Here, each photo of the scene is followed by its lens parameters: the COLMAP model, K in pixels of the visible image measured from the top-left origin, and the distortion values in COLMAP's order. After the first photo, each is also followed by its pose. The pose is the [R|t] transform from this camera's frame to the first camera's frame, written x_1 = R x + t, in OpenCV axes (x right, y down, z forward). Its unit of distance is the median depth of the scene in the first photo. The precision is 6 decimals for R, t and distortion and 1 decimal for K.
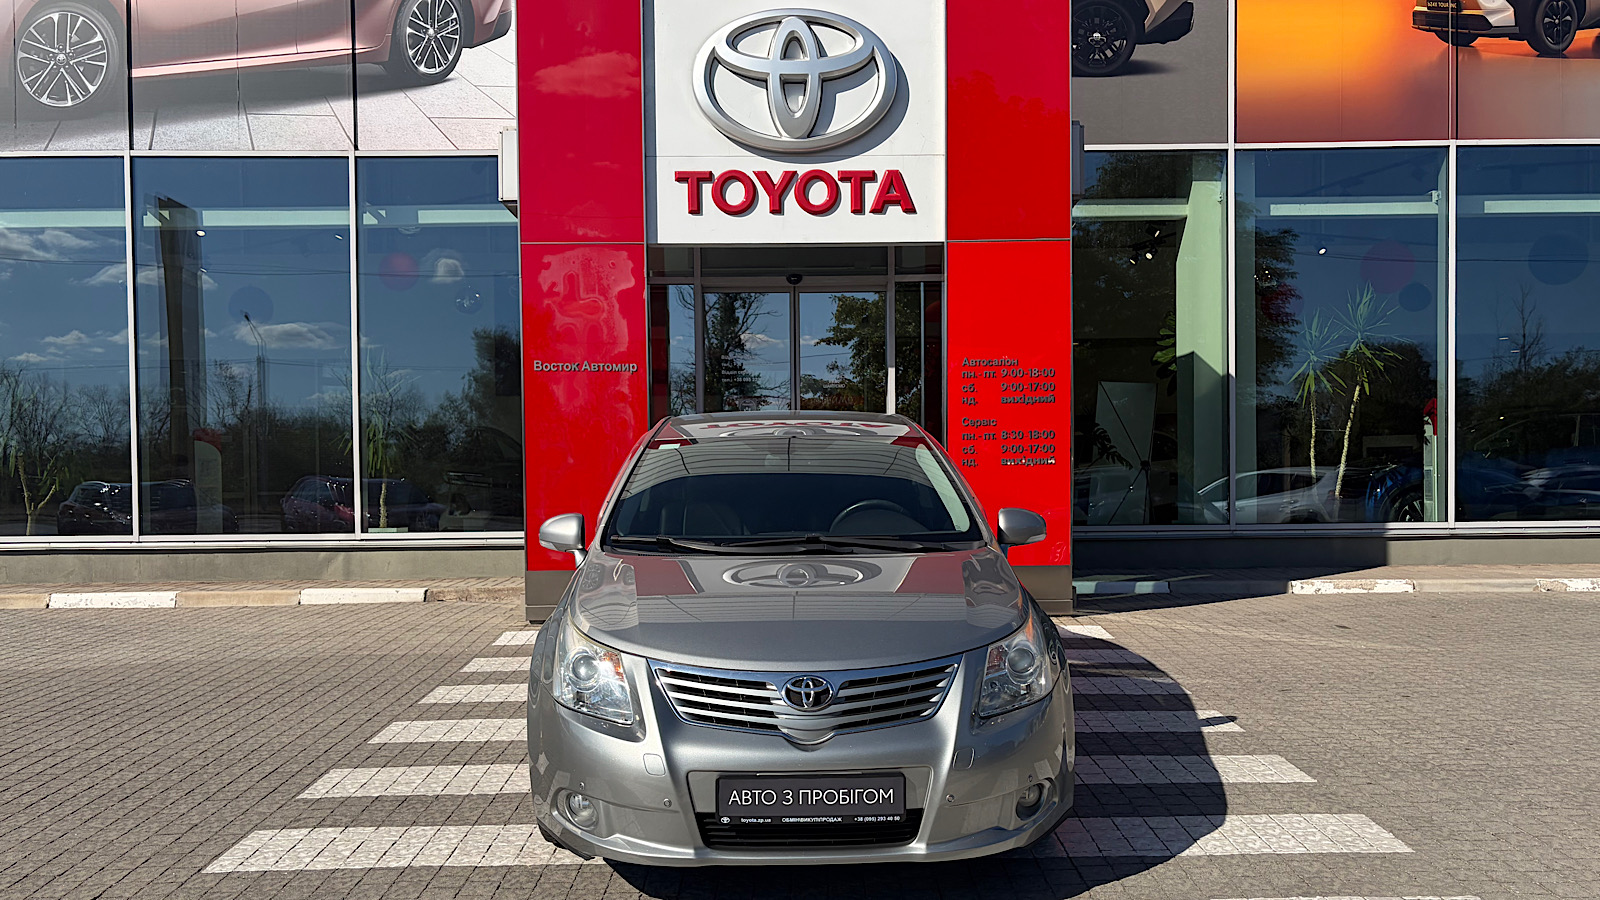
lens RADIAL K [[1217.2, 0, 802.8], [0, 1217.2, 509.5], [0, 0, 1]] dist [0.021579, 0.006353]
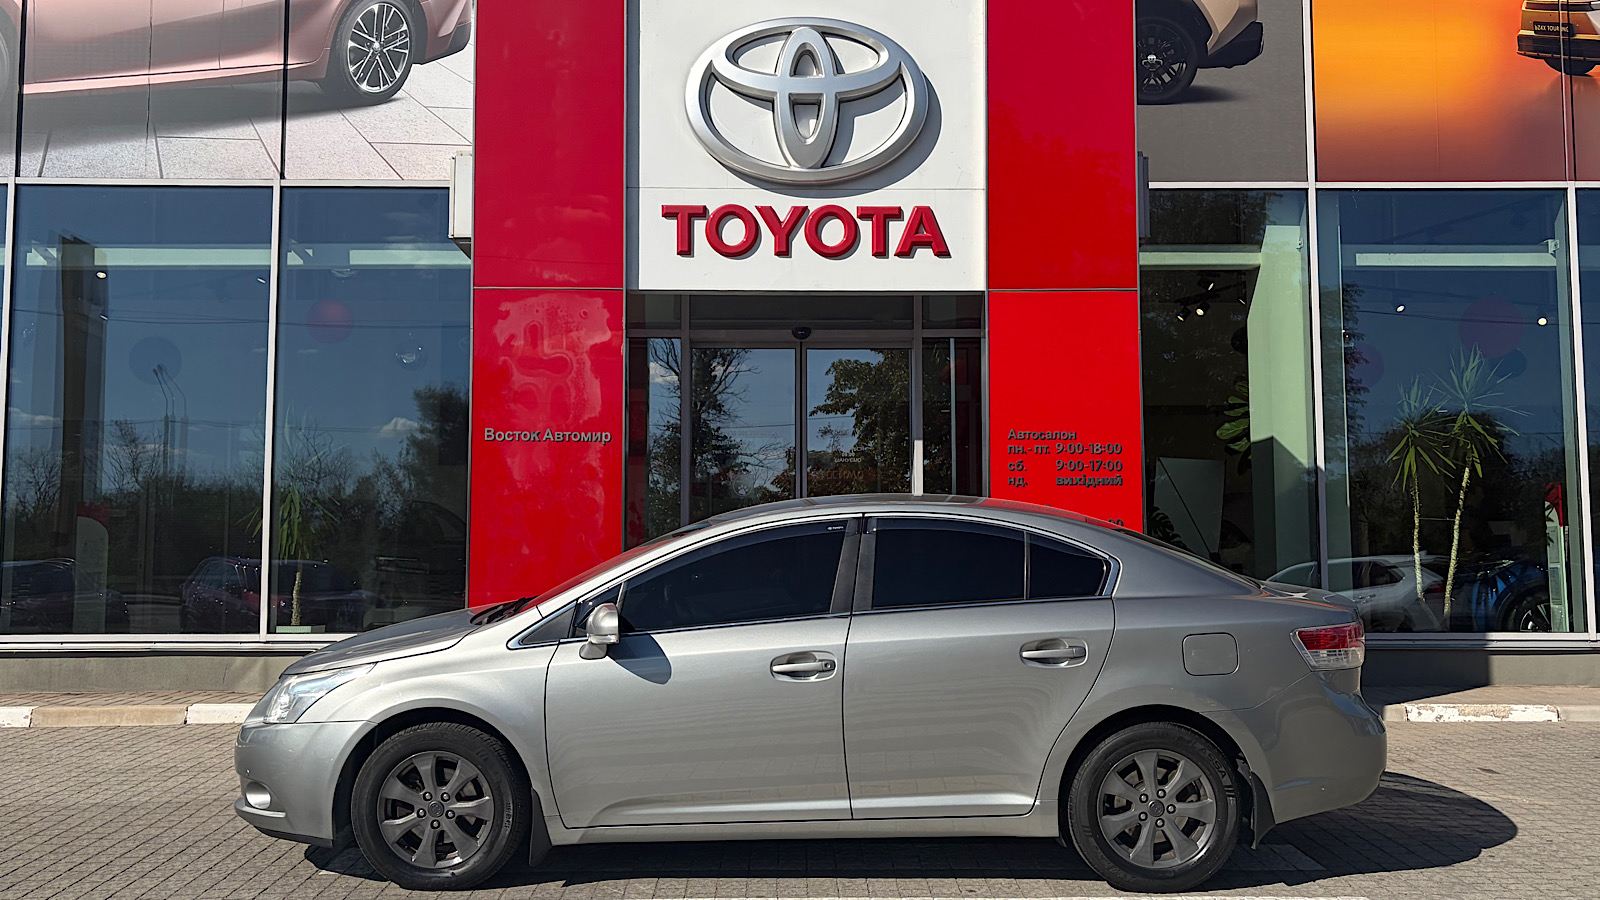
lens RADIAL K [[1369.8, 0, 790.5], [0, 1369.8, 457.3], [0, 0, 1]] dist [0.054948, -0.047503]
pose [[0.999948, 0.009651, 0.003301, -0.017821], [-0.009284, 0.995209, -0.097325, -0.014848], [-0.004224, 0.097290, 0.995247, 0.081047]]
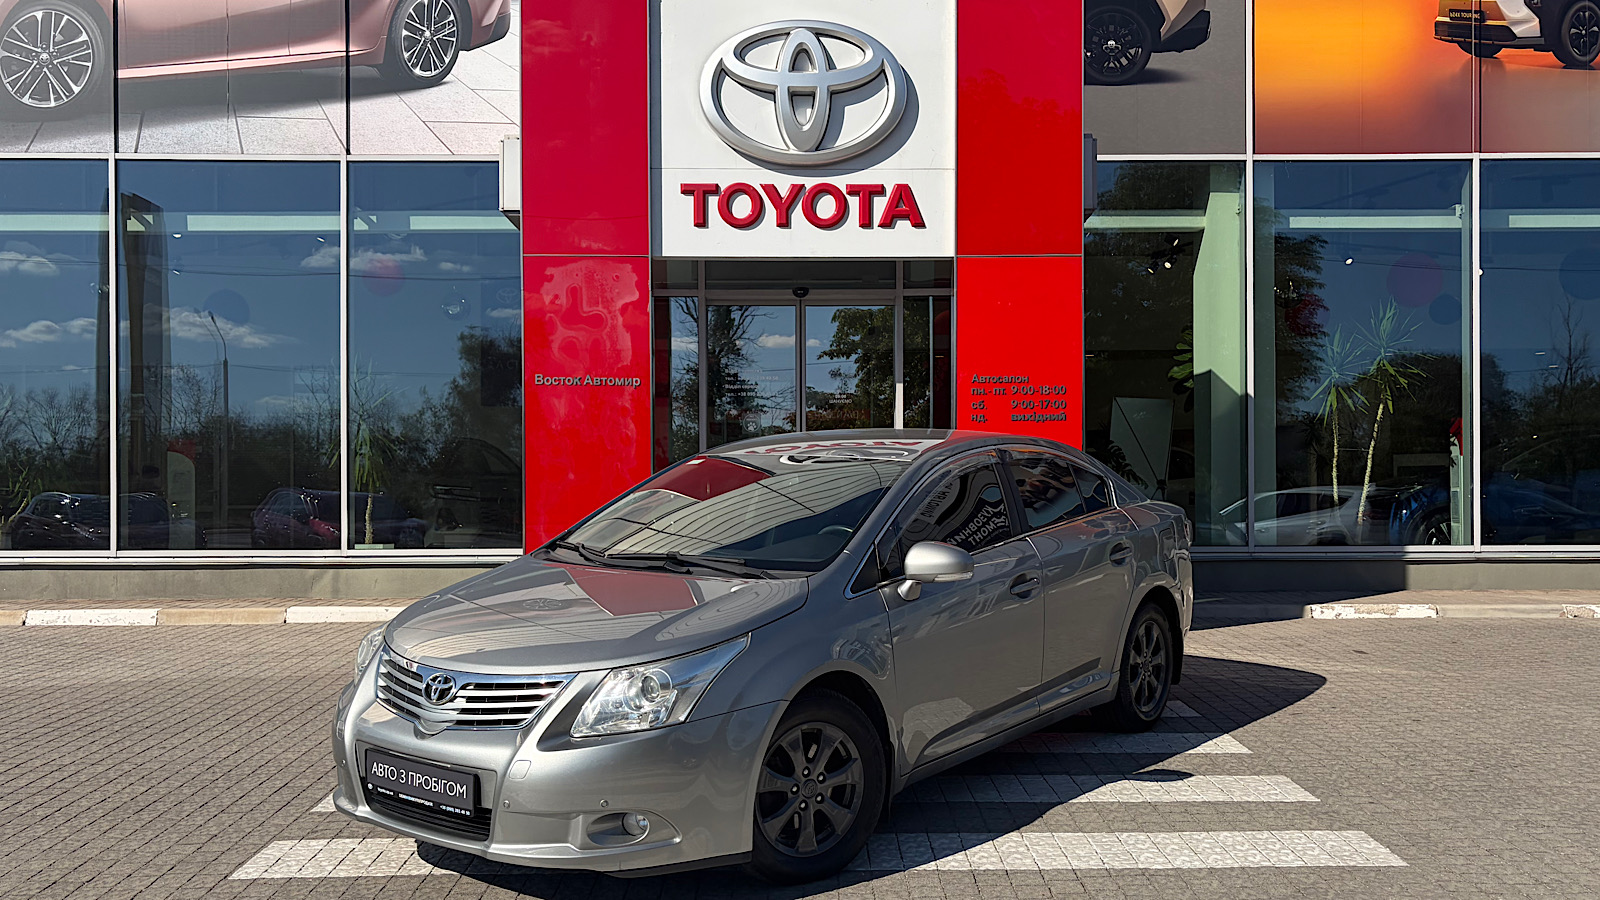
lens RADIAL K [[1313.3, 0, 806.1], [0, 1313.3, 498.5], [0, 0, 1]] dist [0.033386, -0.004045]
pose [[0.999967, 0.006683, 0.004648, -0.006731], [-0.006579, 0.999734, -0.022085, -0.000372], [-0.004794, 0.022054, 0.999745, -0.055601]]
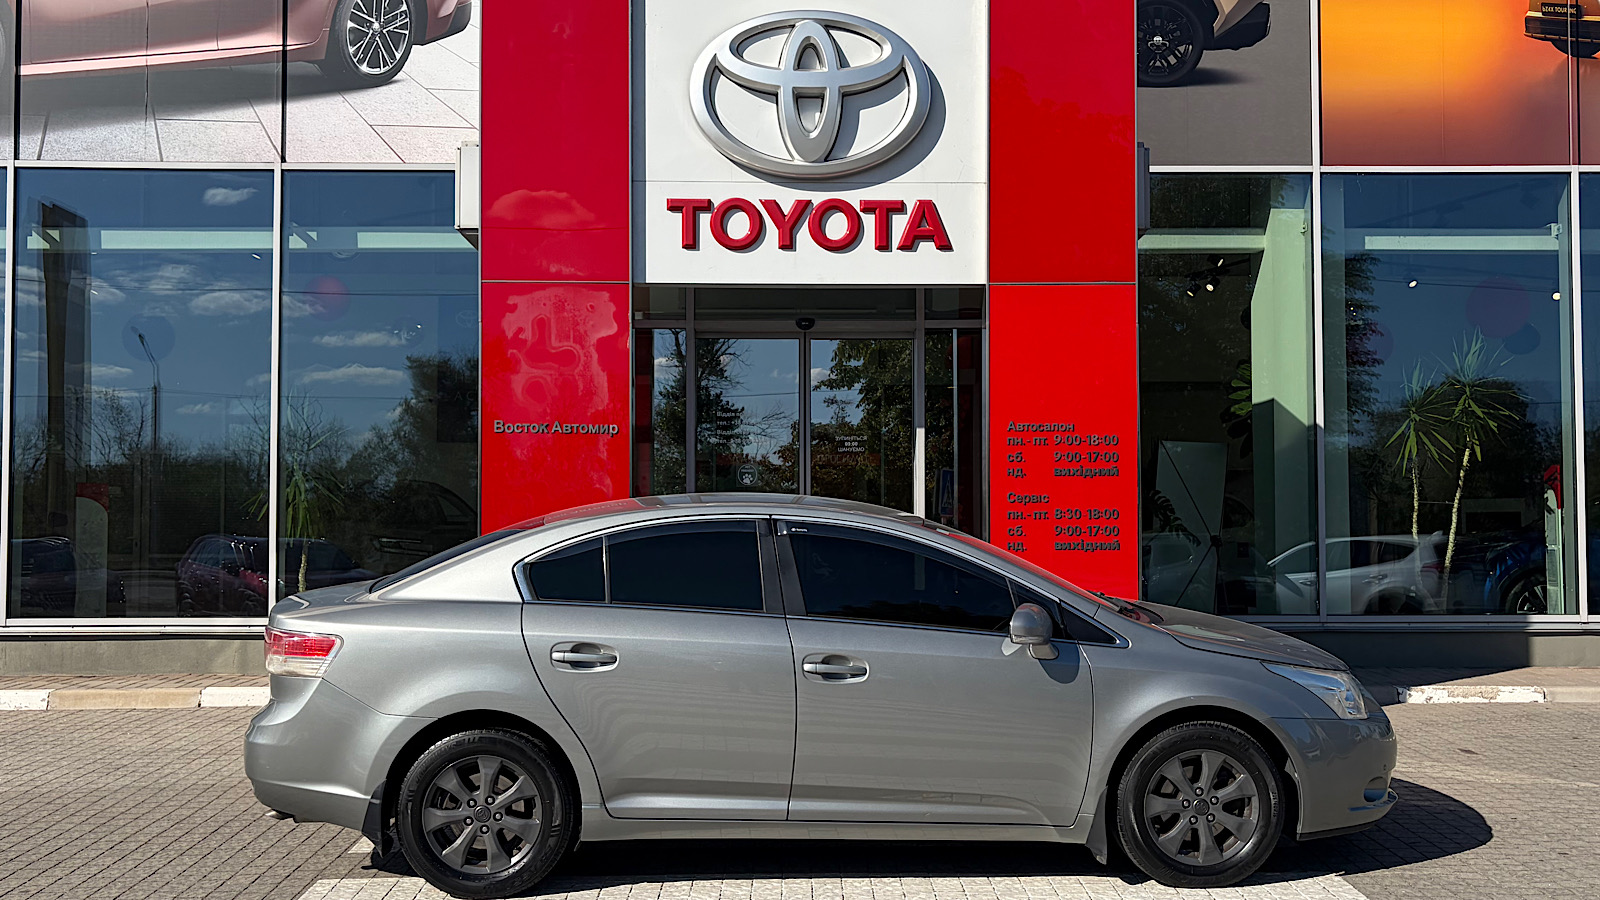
lens RADIAL K [[1426.5, 0, 802.2], [0, 1426.5, 484.9], [0, 0, 1]] dist [0.042014, -0.025812]
pose [[0.999913, 0.009262, 0.009429, -0.018450], [-0.008735, 0.998479, -0.054443, -0.026383], [-0.009918, 0.054356, 0.998472, 0.023820]]
